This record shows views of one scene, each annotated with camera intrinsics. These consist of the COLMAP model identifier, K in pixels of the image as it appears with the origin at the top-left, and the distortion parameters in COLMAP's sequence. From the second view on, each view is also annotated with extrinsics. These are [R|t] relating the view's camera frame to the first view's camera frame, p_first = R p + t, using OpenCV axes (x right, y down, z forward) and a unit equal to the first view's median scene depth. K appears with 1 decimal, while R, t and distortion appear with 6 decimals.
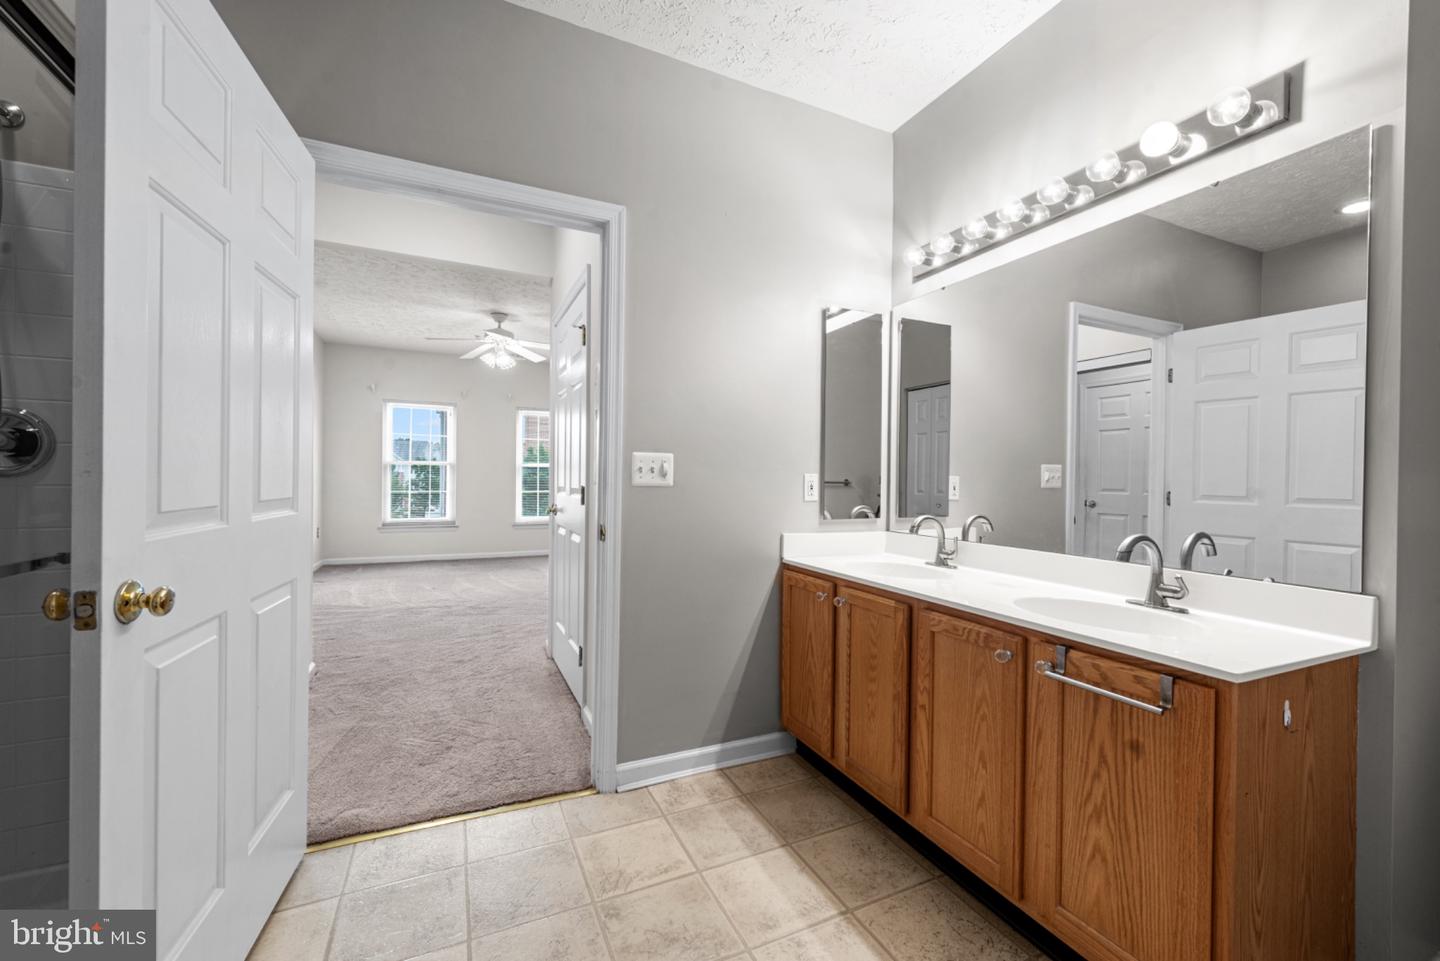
lens RADIAL K [[590.7, 0, 725.4], [0, 590.7, 477.4], [0, 0, 1]] dist [0.015513, -0.005856]
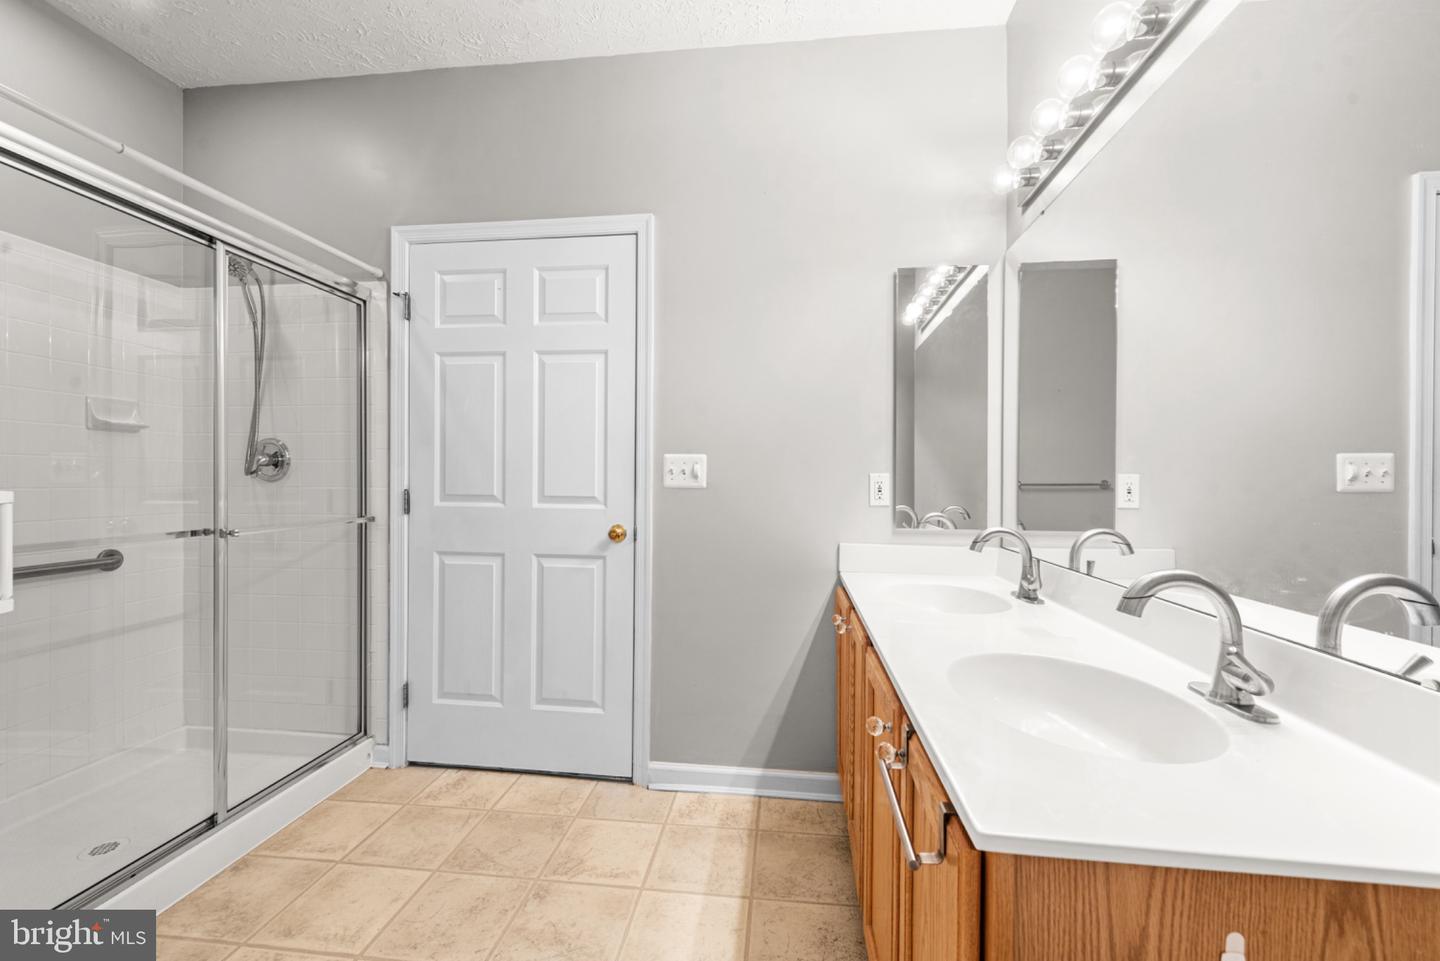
lens RADIAL K [[590.7, 0, 716.0], [0, 590.7, 476.7], [0, 0, 1]] dist [0.015513, -0.005856]
pose [[0.844870, -0.009606, -0.534885, 0.451520], [0.007564, 0.999953, -0.006012, 0.002002], [0.534918, 0.001034, 0.844904, 0.194883]]
